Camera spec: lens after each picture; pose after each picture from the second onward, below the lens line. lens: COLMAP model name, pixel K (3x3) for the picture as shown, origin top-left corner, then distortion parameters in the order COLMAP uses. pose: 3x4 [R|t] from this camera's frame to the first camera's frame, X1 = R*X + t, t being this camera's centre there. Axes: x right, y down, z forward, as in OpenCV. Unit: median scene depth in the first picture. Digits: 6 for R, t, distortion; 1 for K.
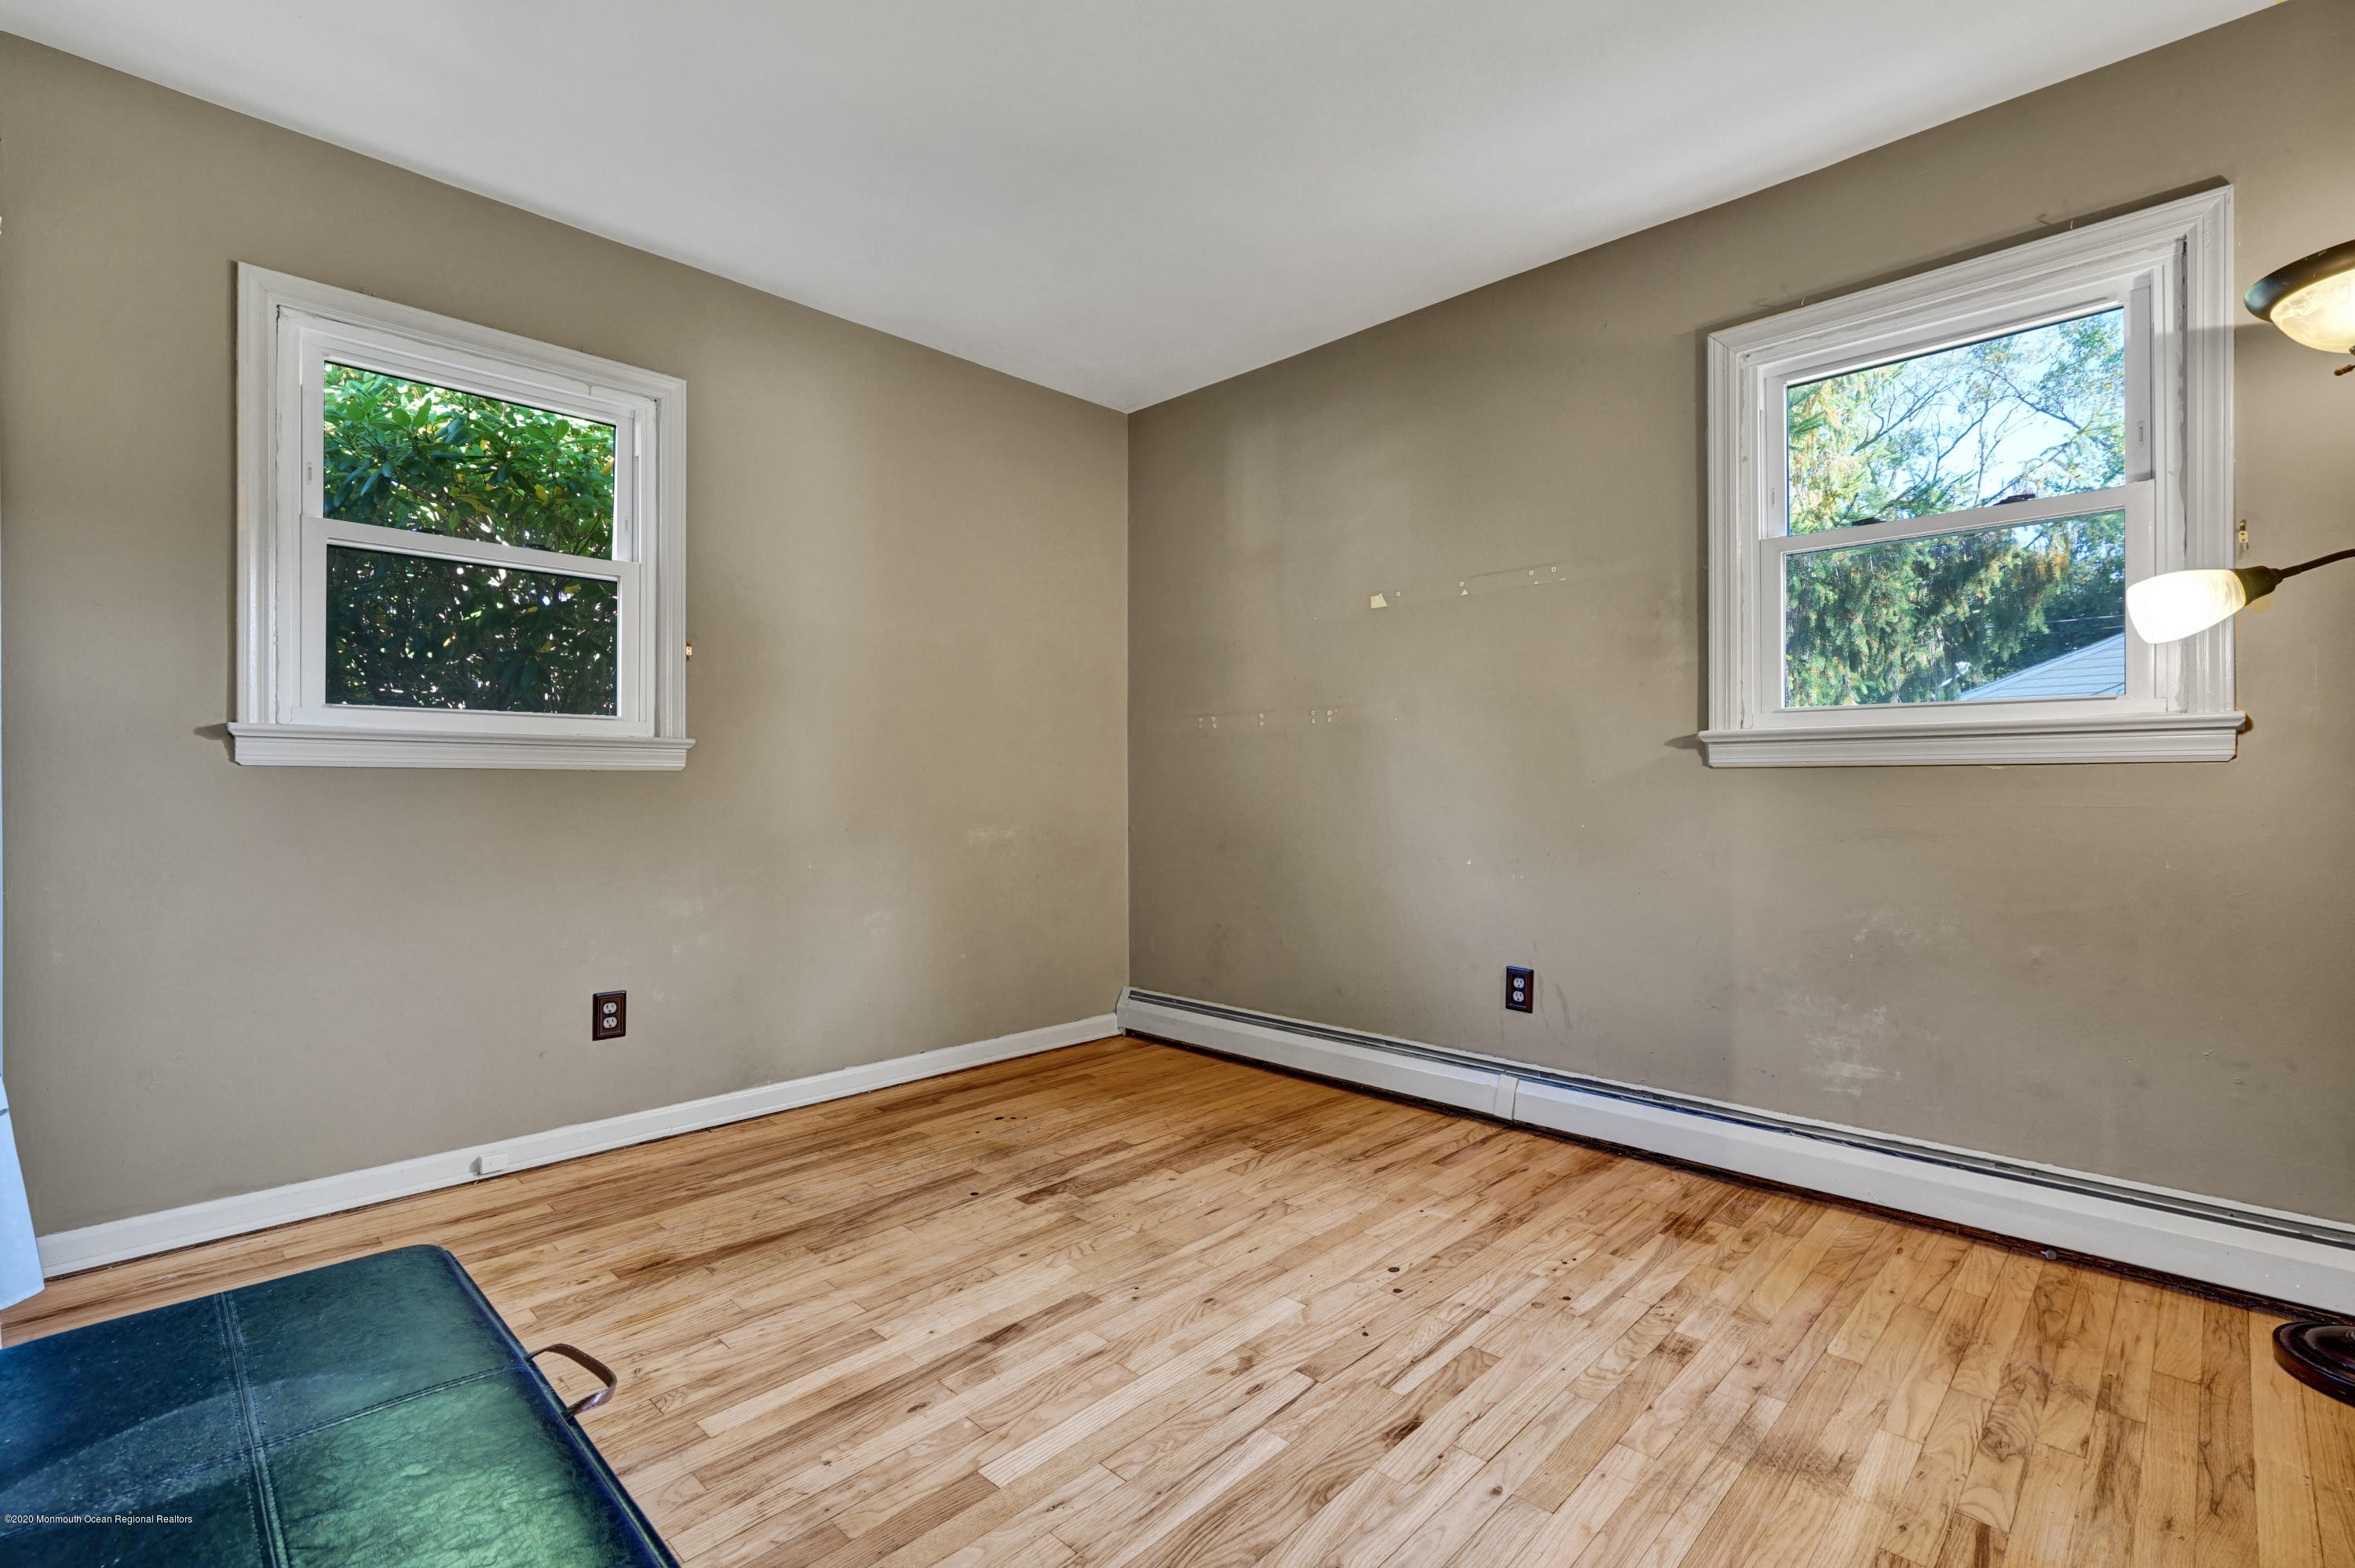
lens RADIAL K [[1057.3, 0, 1177.1], [0, 1057.3, 784.9], [0, 0, 1]] dist [-0.003537, 0.001834]
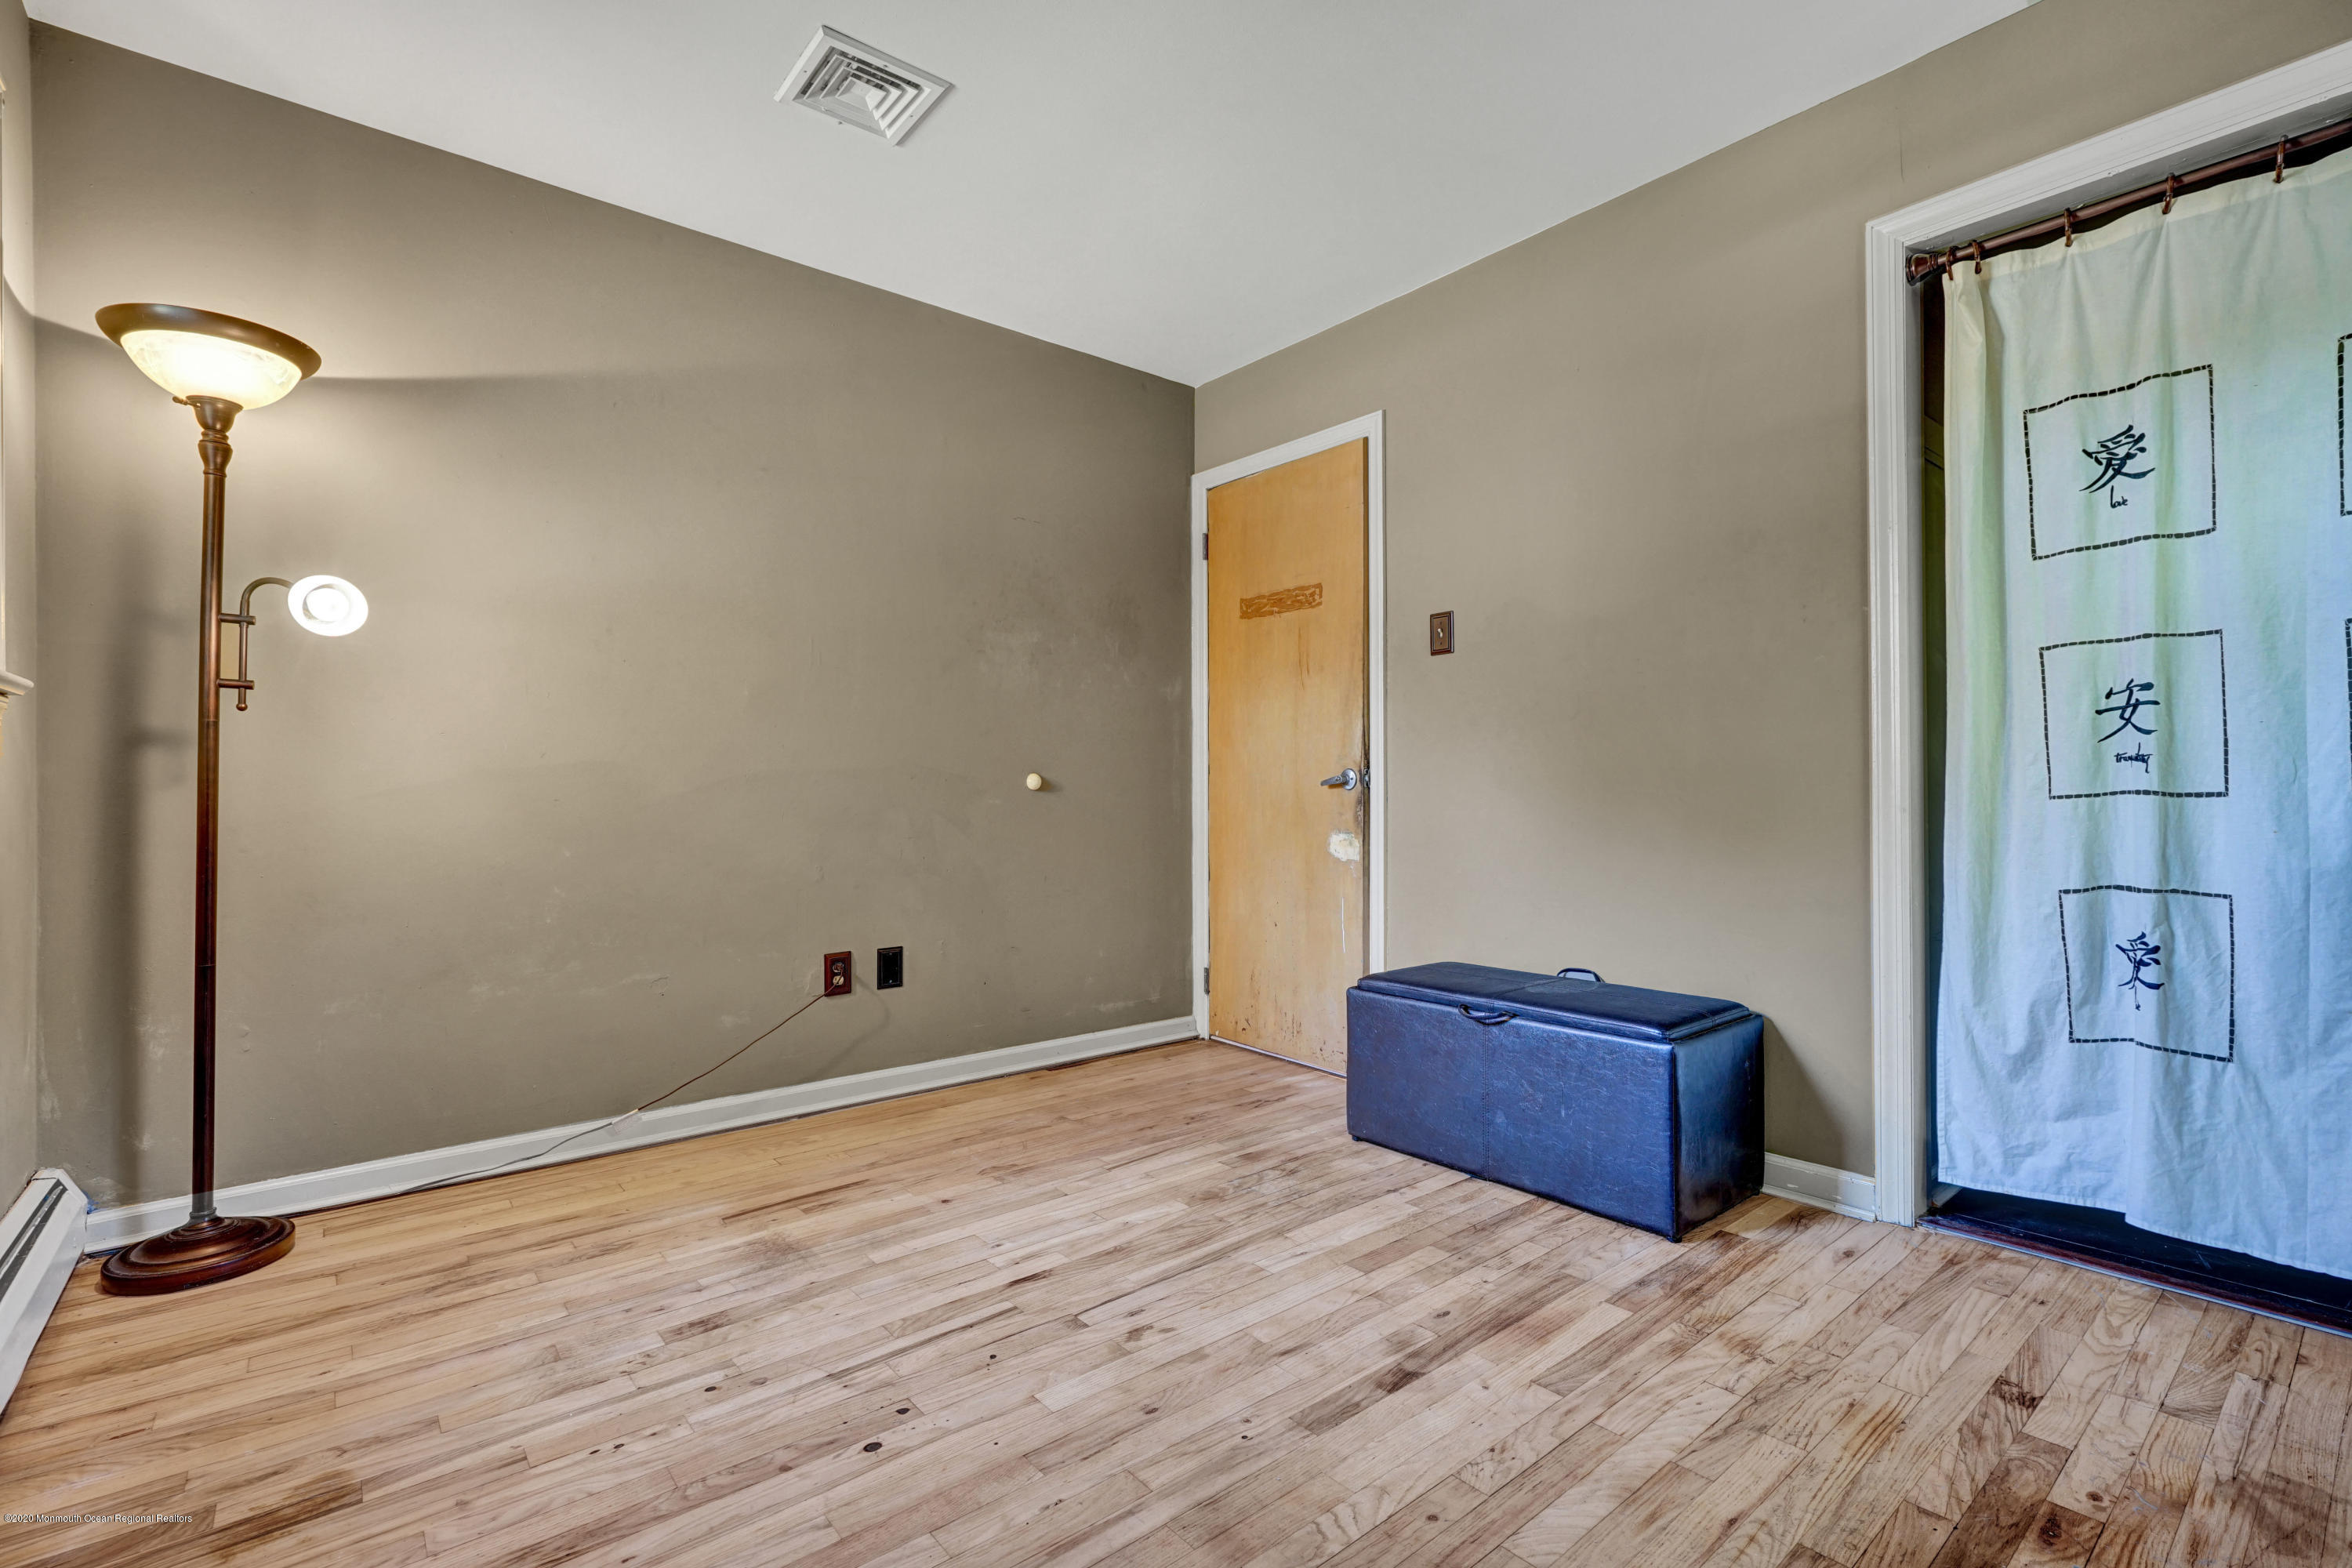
lens RADIAL K [[1056.1, 0, 1176.1], [0, 1056.1, 783.8], [0, 0, 1]] dist [-0.003537, 0.001834]
pose [[-0.994597, 0.007640, 0.103526, -0.077180], [0.006866, 0.999946, -0.007828, 0.035833], [-0.103580, -0.007075, -0.994596, 1.912442]]
